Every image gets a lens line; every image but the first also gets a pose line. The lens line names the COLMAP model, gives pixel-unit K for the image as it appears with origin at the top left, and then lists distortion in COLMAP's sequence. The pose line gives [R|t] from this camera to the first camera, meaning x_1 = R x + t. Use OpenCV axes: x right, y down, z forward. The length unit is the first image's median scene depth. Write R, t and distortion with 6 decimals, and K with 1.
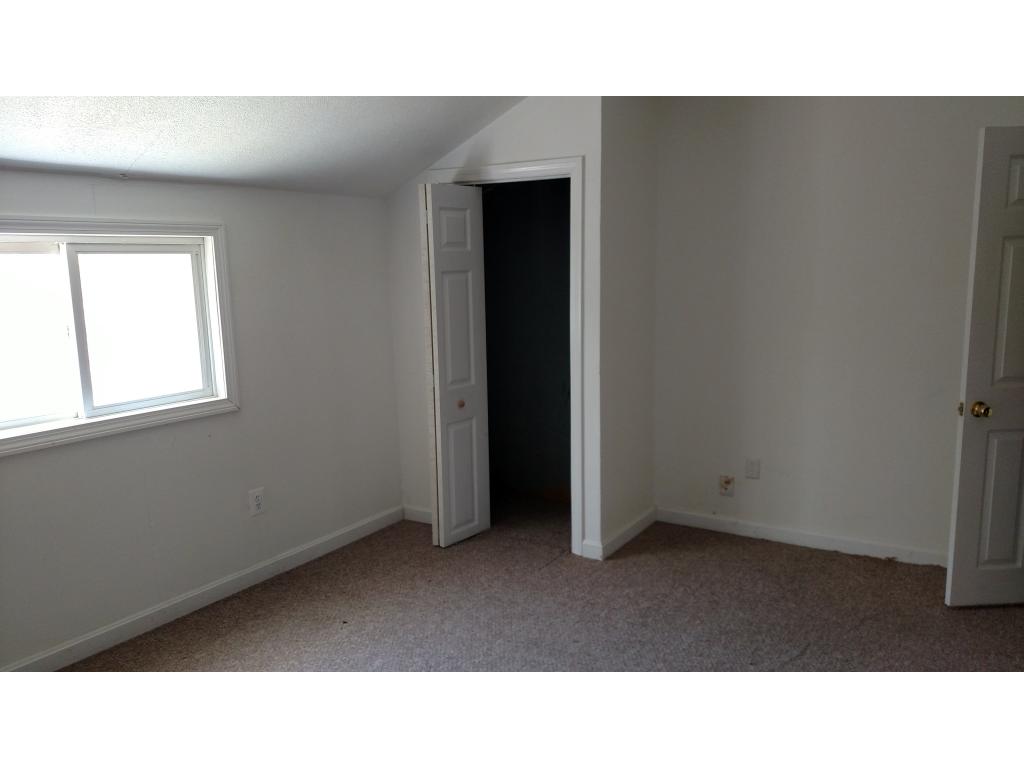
lens RADIAL K [[805.8, 0, 515.3], [0, 805.8, 390.8], [0, 0, 1]] dist [0.206641, -0.413132]
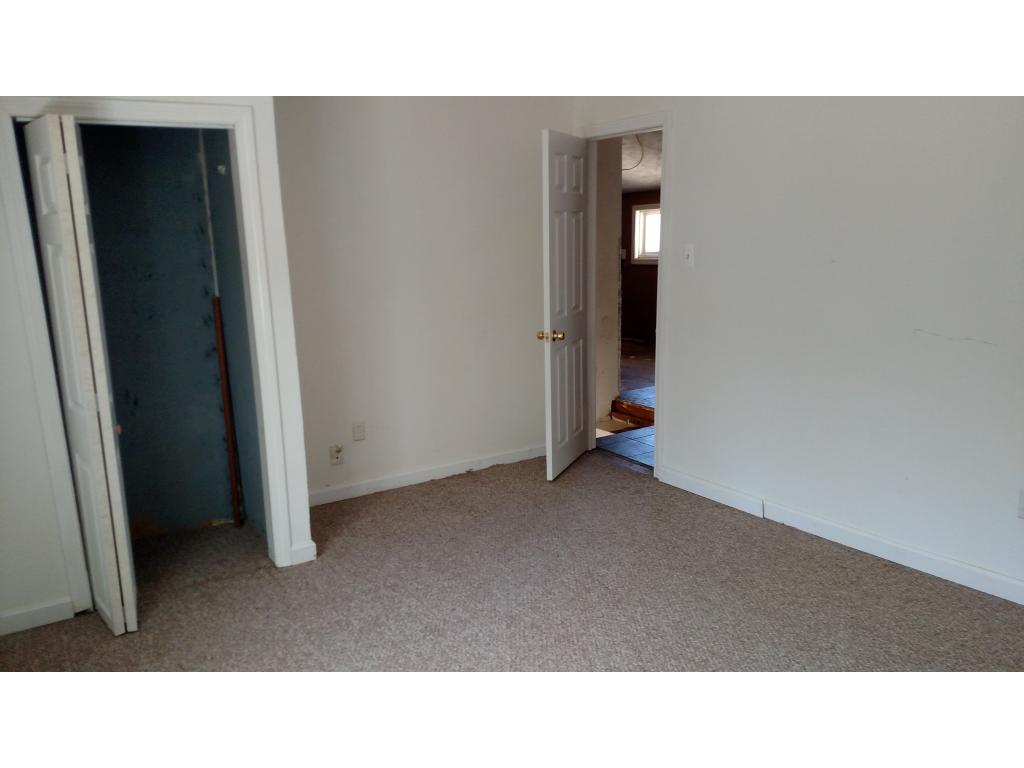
lens RADIAL K [[805.8, 0, 515.3], [0, 805.8, 390.8], [0, 0, 1]] dist [0.206641, -0.413132]
pose [[0.413851, -0.170851, 0.894169, -0.585379], [0.164415, 0.980106, 0.111175, -0.041469], [-0.895374, 0.101005, 0.433708, 0.379103]]
